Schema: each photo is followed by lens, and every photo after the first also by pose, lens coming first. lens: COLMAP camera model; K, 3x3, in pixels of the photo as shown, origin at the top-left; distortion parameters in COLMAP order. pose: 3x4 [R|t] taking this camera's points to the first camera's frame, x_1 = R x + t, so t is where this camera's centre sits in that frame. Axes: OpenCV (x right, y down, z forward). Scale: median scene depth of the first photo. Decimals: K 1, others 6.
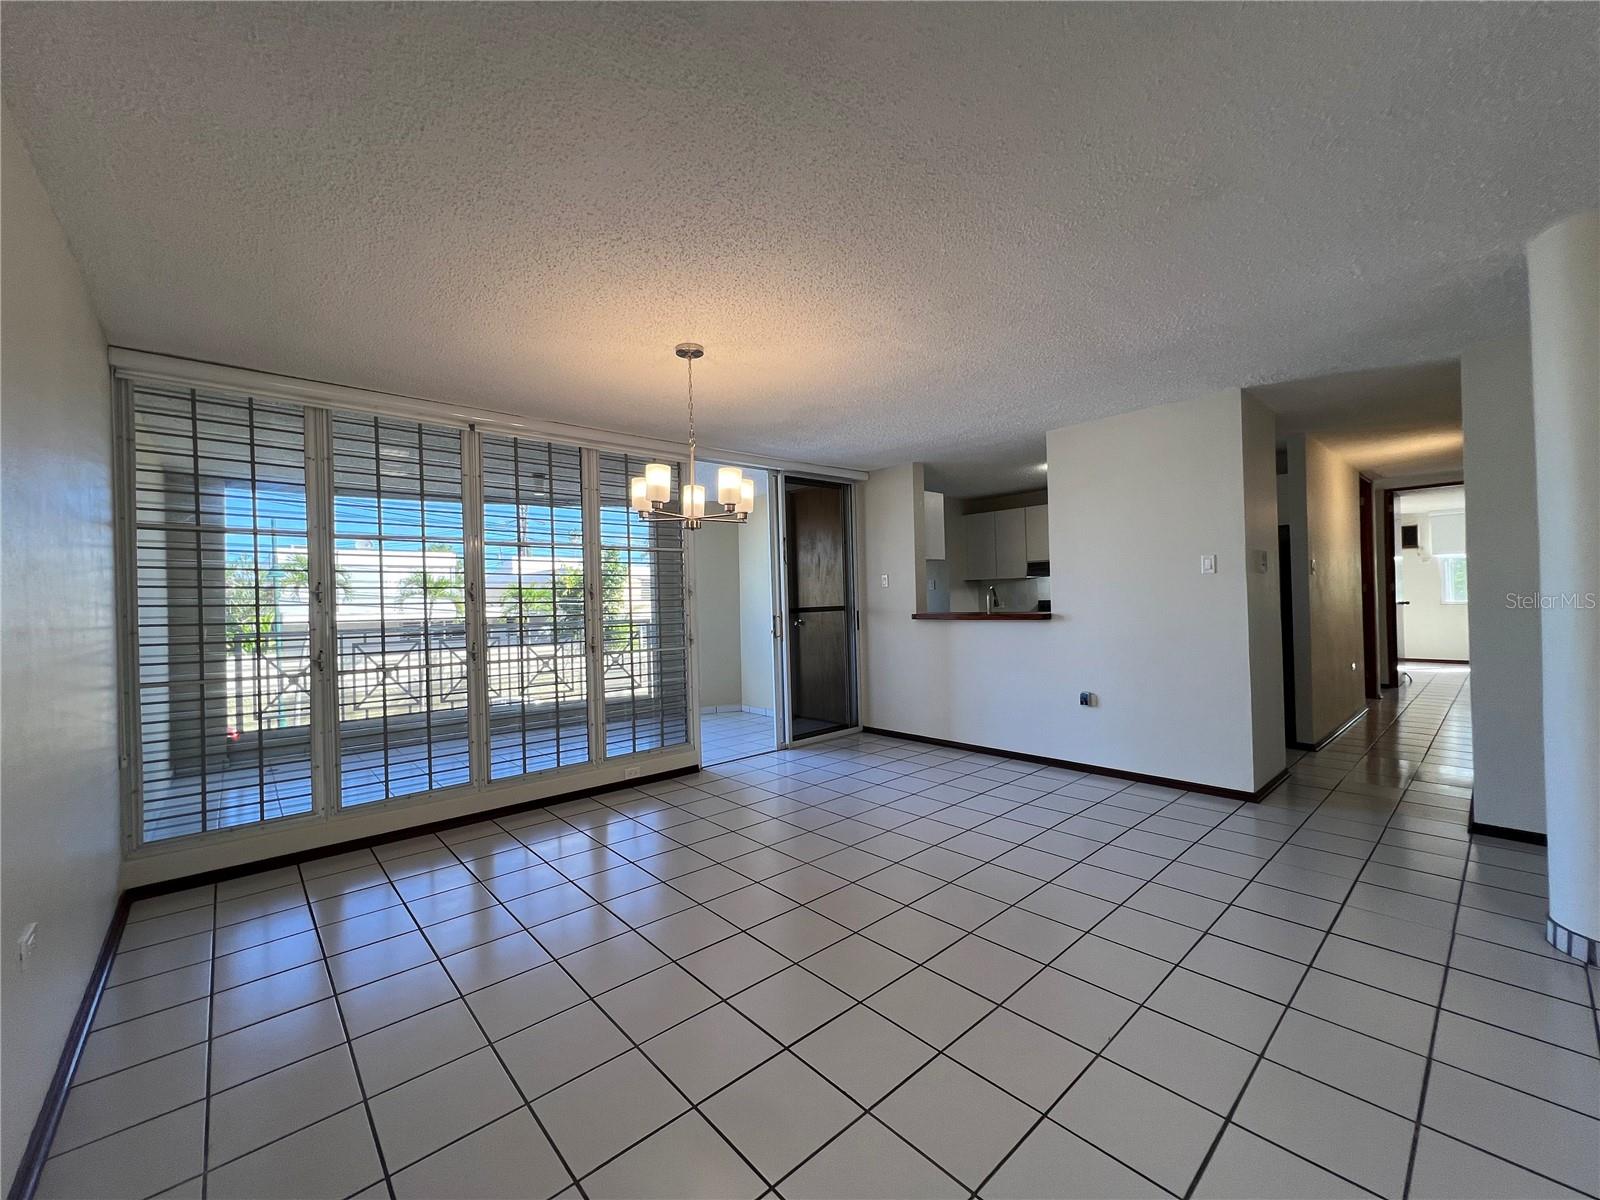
lens RADIAL K [[642.2, 0, 800.4], [0, 642.2, 602.8], [0, 0, 1]] dist [0.000675, -0.000311]
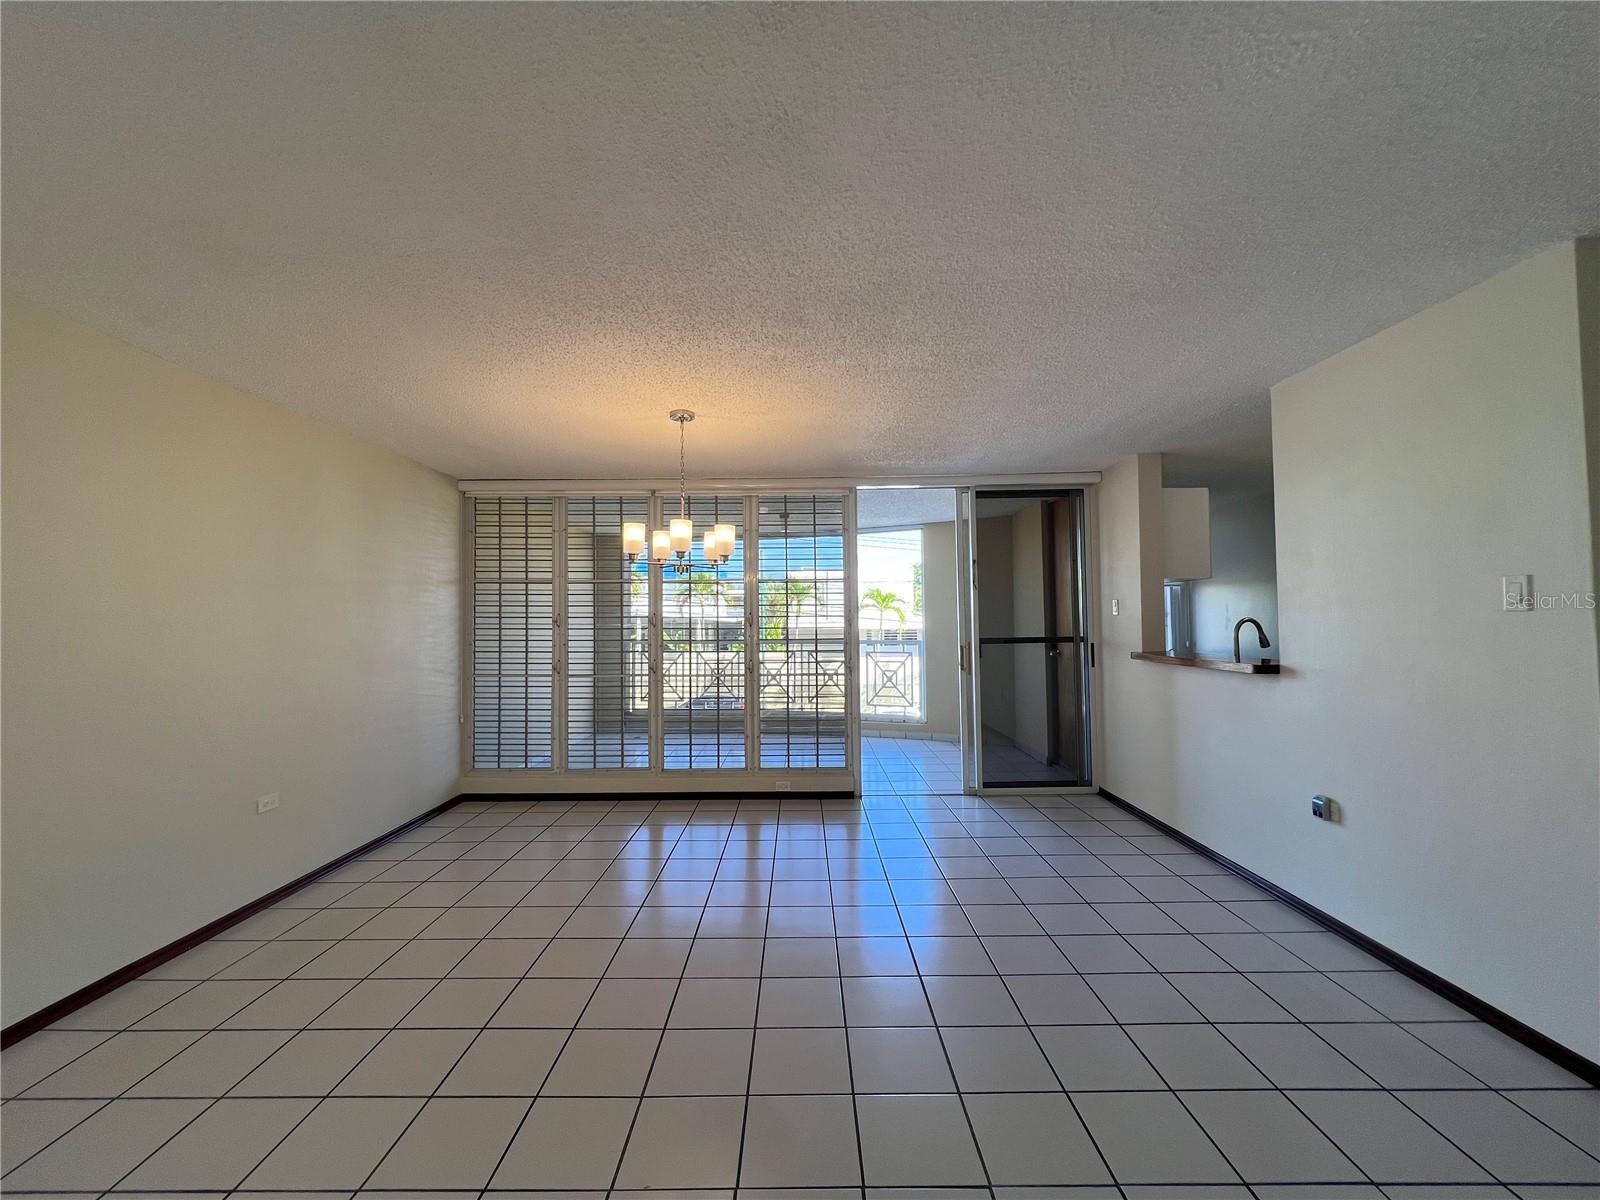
lens RADIAL K [[642.2, 0, 796.1], [0, 642.2, 597.9], [0, 0, 1]] dist [0.000675, -0.000311]
pose [[0.739411, -0.002332, -0.673251, 0.400239], [-0.010175, 0.999841, -0.014638, -0.031830], [0.673178, 0.017674, 0.739269, 0.166017]]
